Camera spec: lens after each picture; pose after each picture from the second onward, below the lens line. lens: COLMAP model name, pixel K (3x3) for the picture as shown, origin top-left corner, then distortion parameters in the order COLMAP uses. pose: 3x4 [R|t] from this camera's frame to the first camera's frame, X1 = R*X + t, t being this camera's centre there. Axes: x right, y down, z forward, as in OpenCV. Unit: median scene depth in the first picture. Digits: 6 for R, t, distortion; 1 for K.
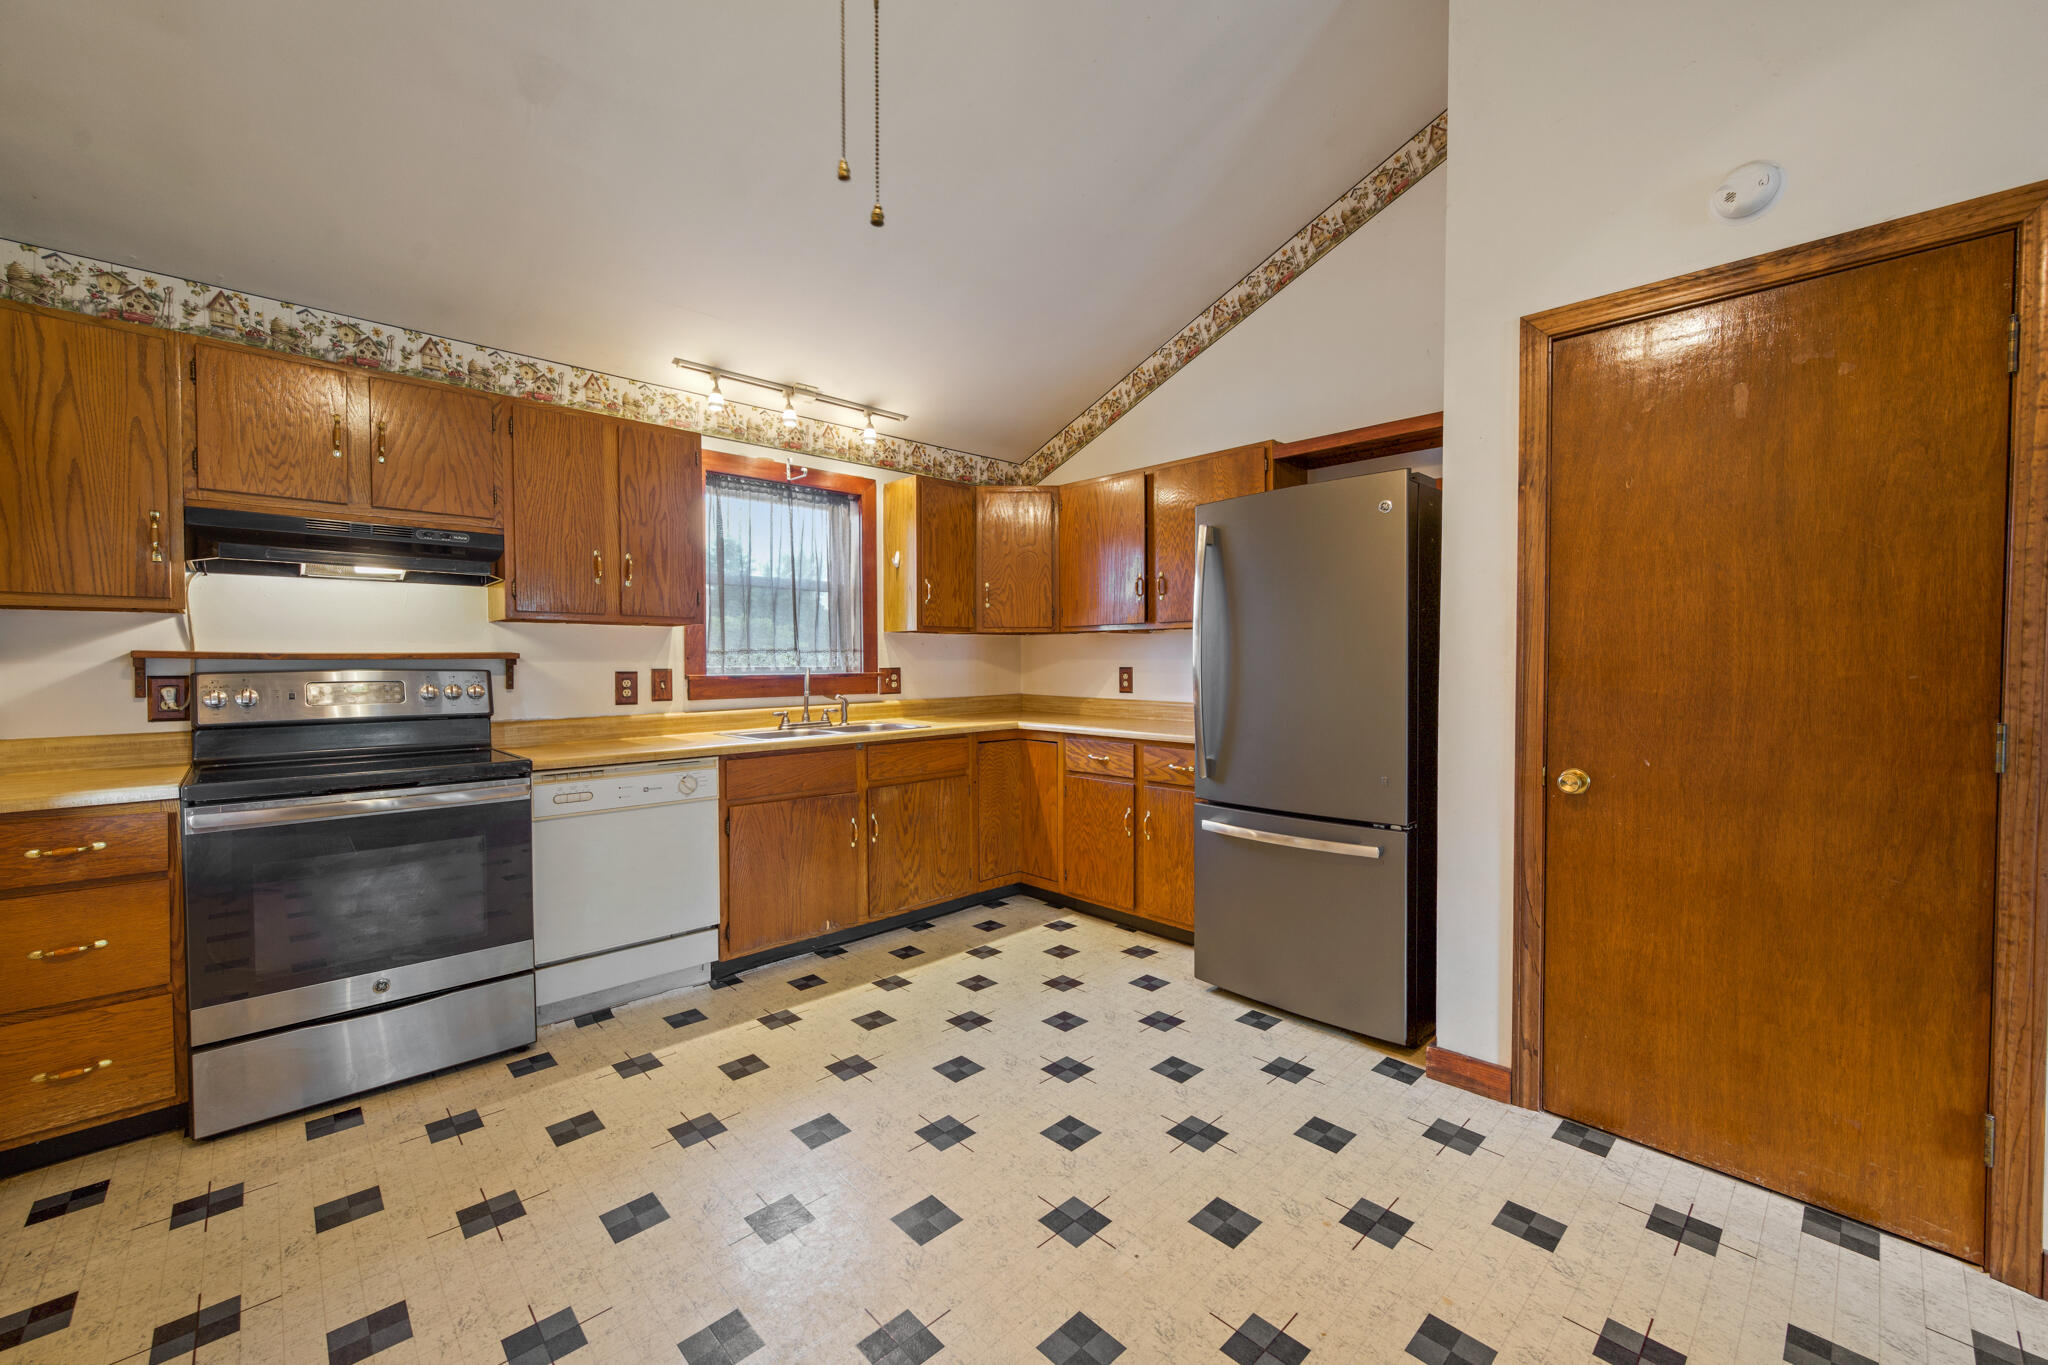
lens RADIAL K [[813.8, 0, 1027.6], [0, 813.8, 680.9], [0, 0, 1]] dist [-0.000751, -0.000036]
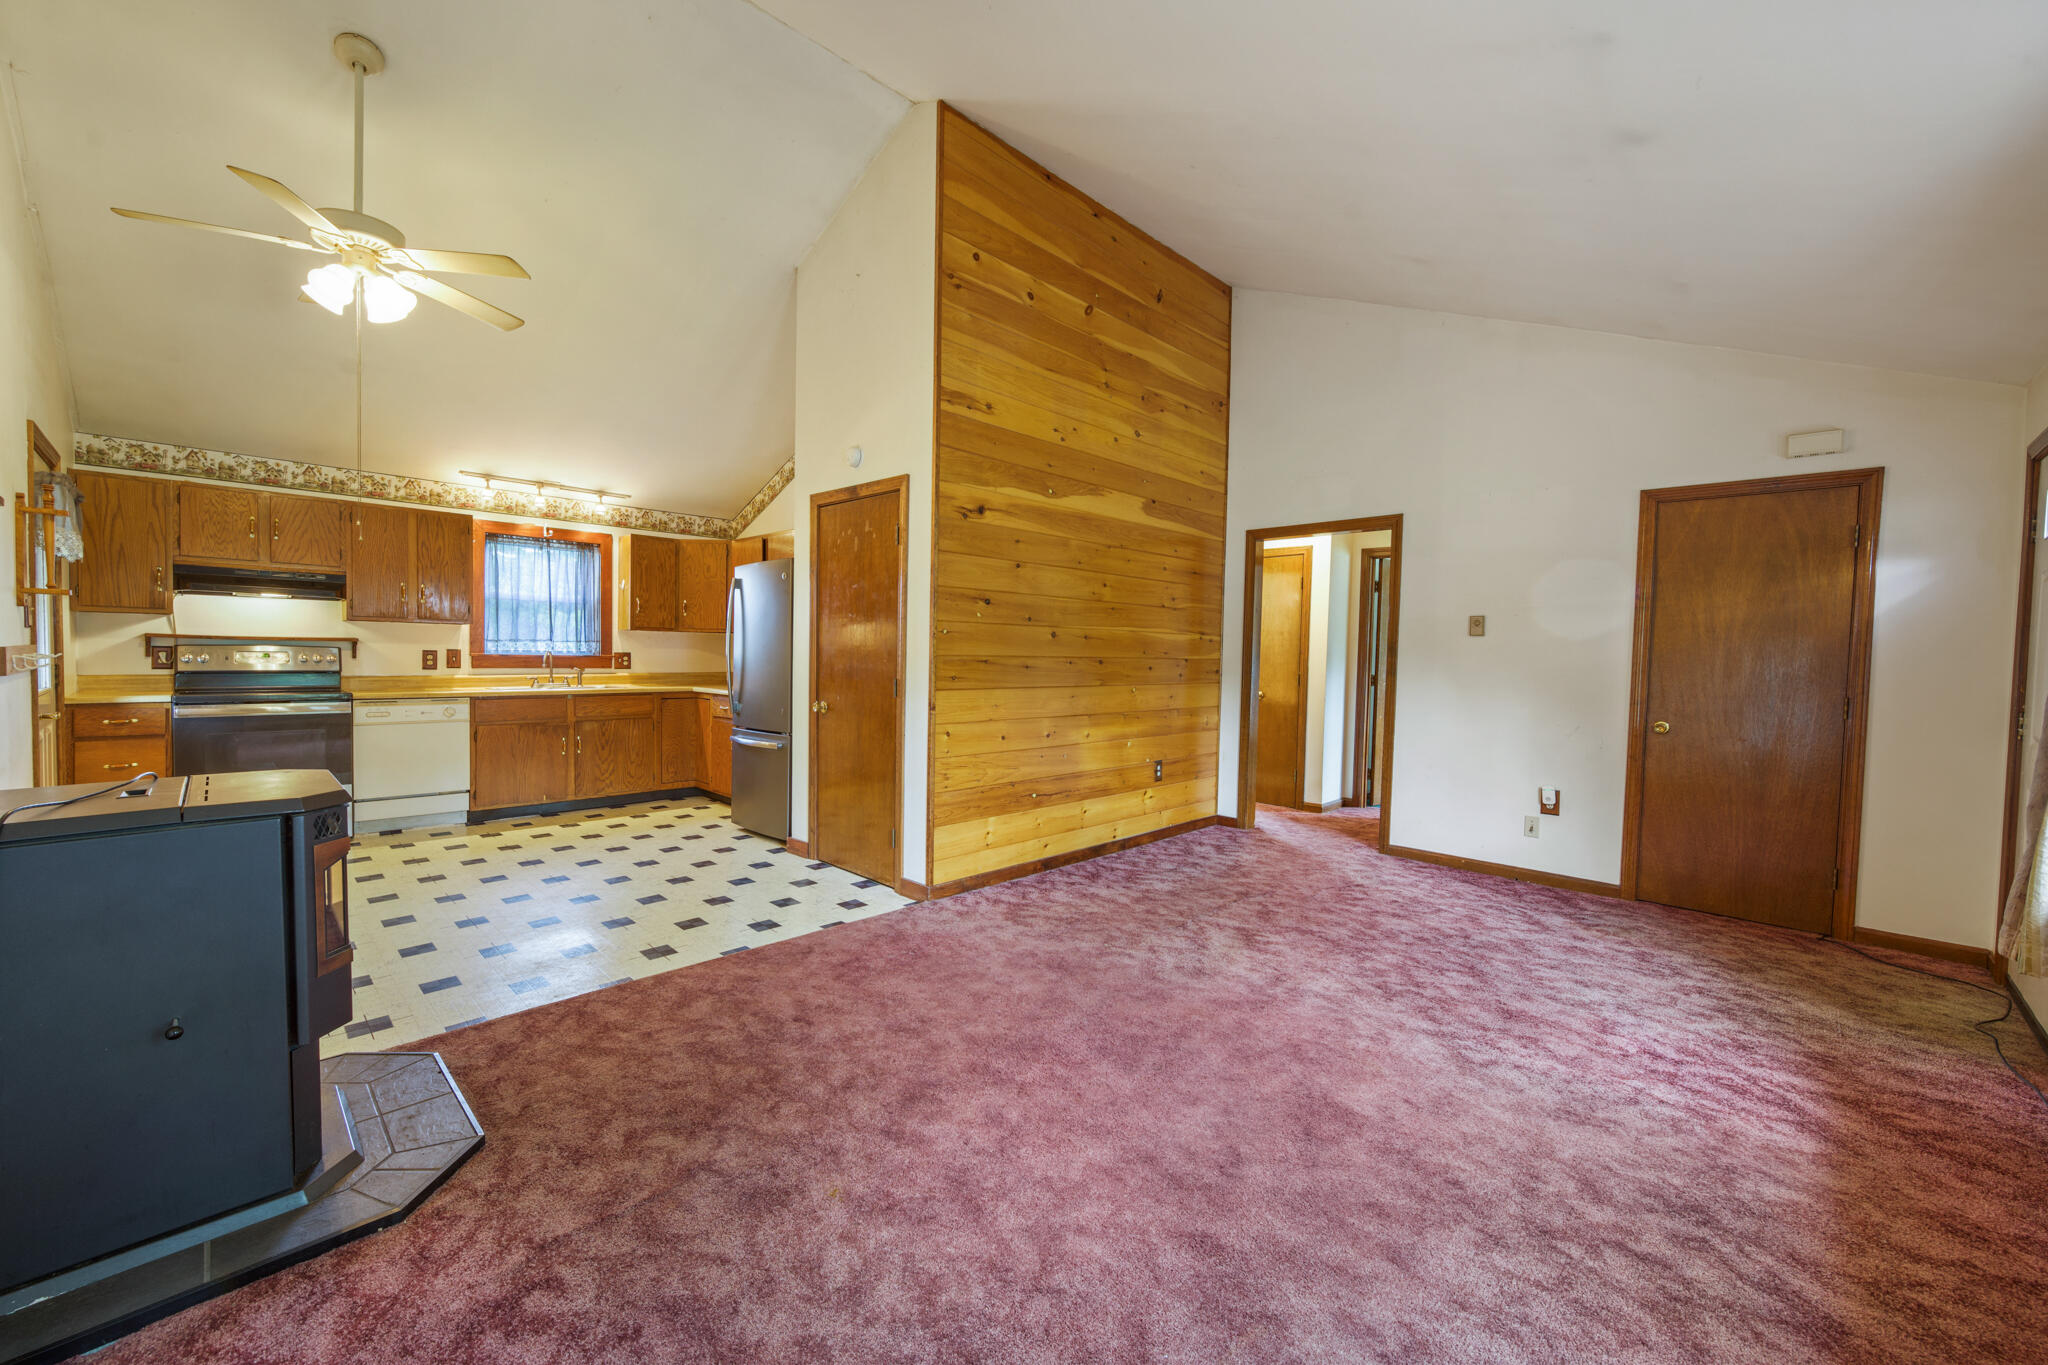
lens RADIAL K [[804.7, 0, 1025.3], [0, 804.7, 680.5], [0, 0, 1]] dist [-0.001257, 0.000302]
pose [[0.999197, 0.020402, 0.034490, 0.709224], [-0.020624, 0.999769, 0.006091, 0.016115], [-0.034357, -0.006797, 0.999386, -0.746967]]
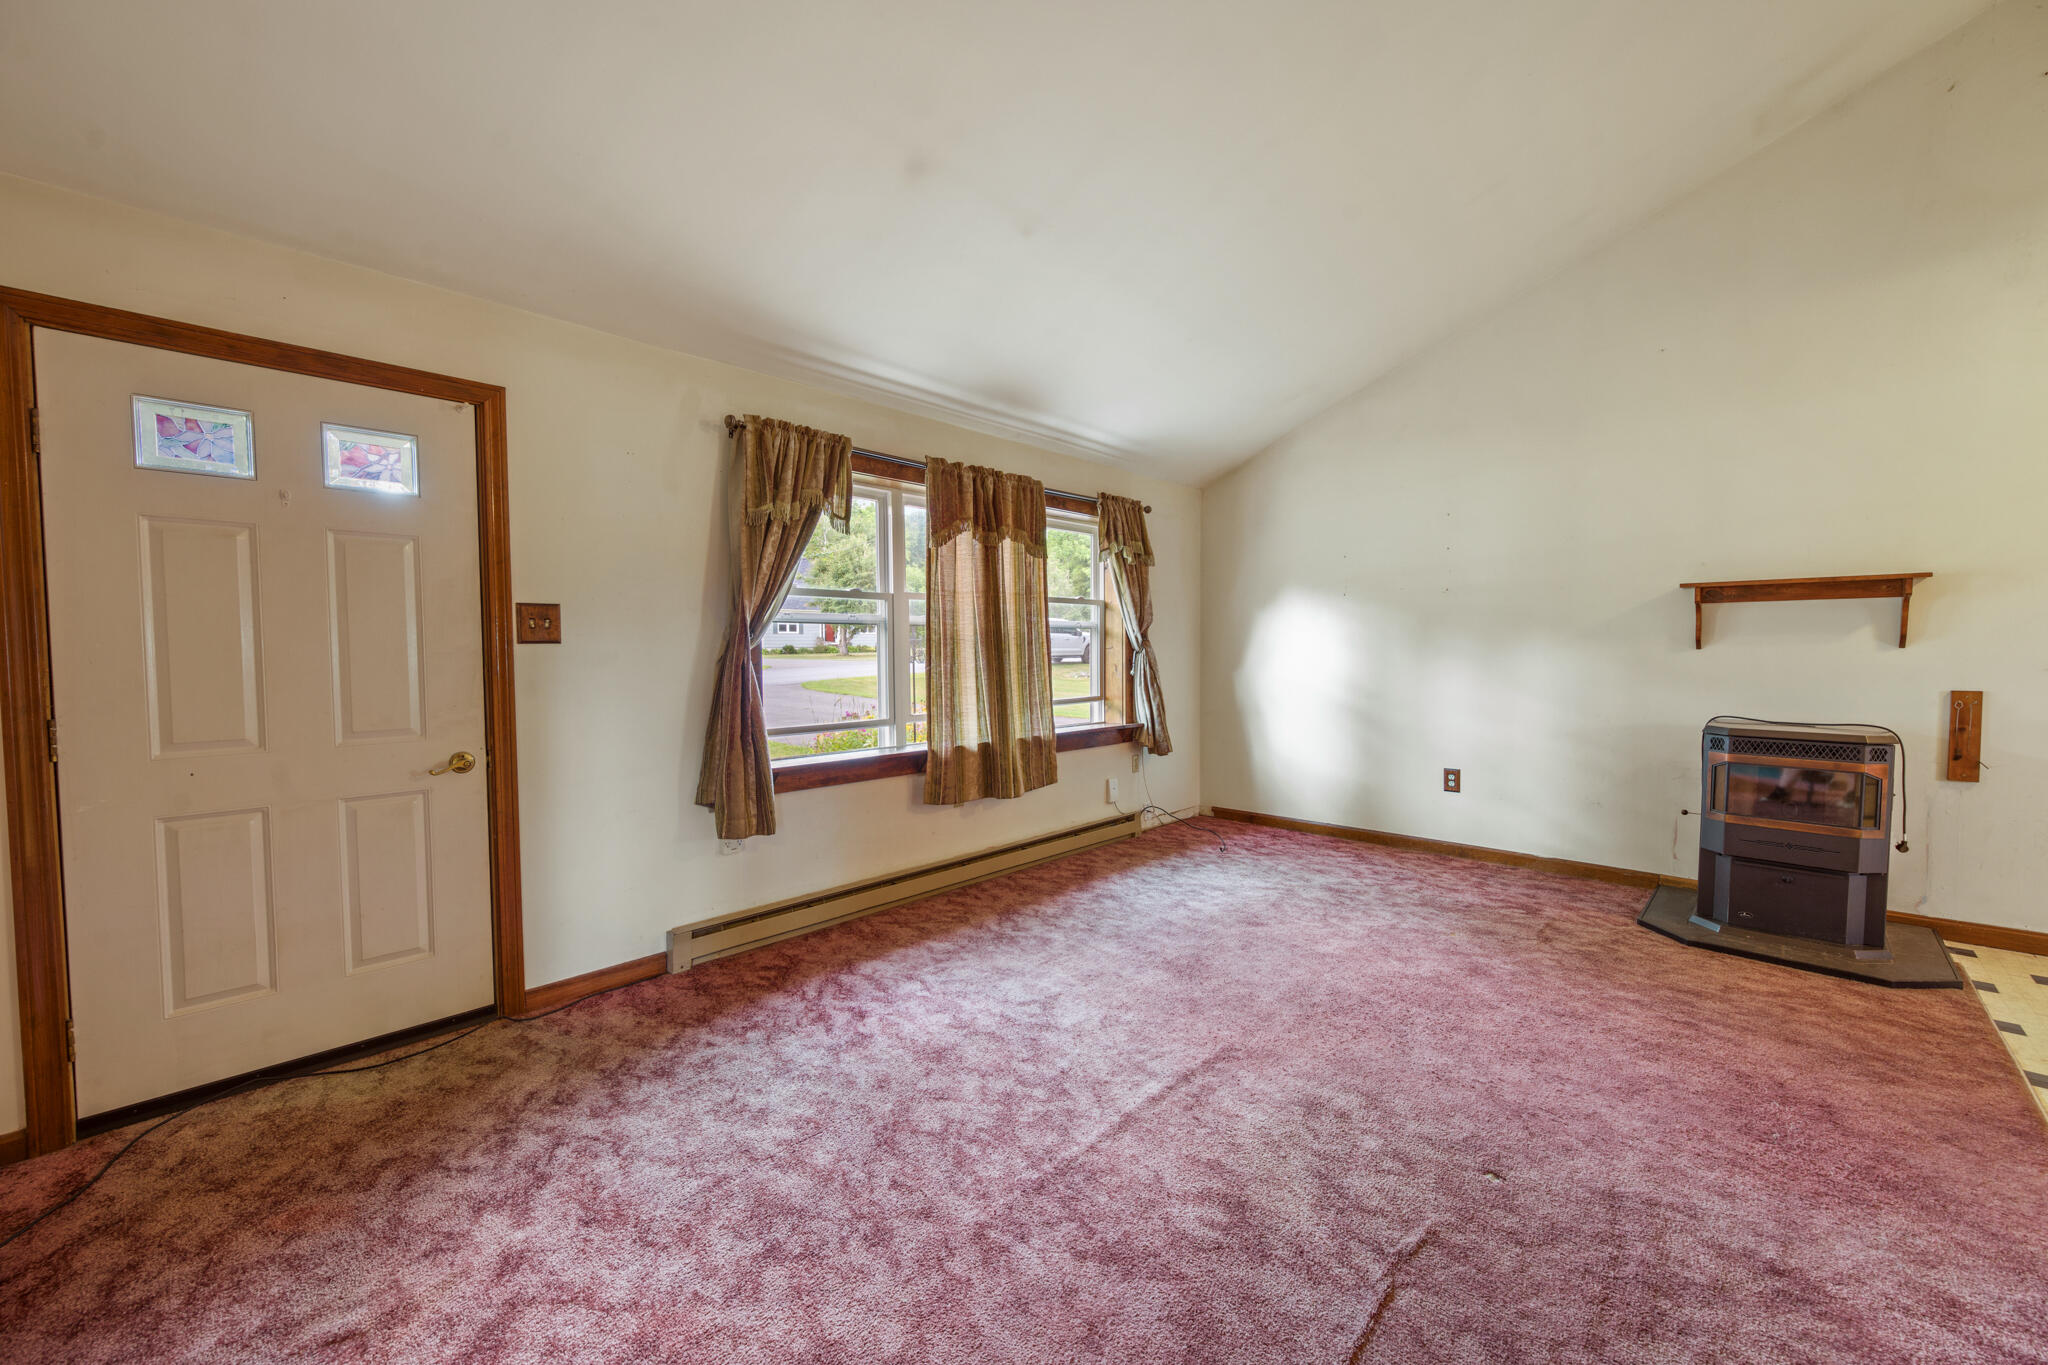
lens RADIAL K [[804.7, 0, 1025.3], [0, 804.7, 680.5], [0, 0, 1]] dist [-0.001257, 0.000302]
pose [[-0.998559, 0.007868, -0.053090, 1.197837], [0.004025, 0.997389, 0.072110, -0.032204], [0.053519, 0.071792, -0.995983, 0.747596]]
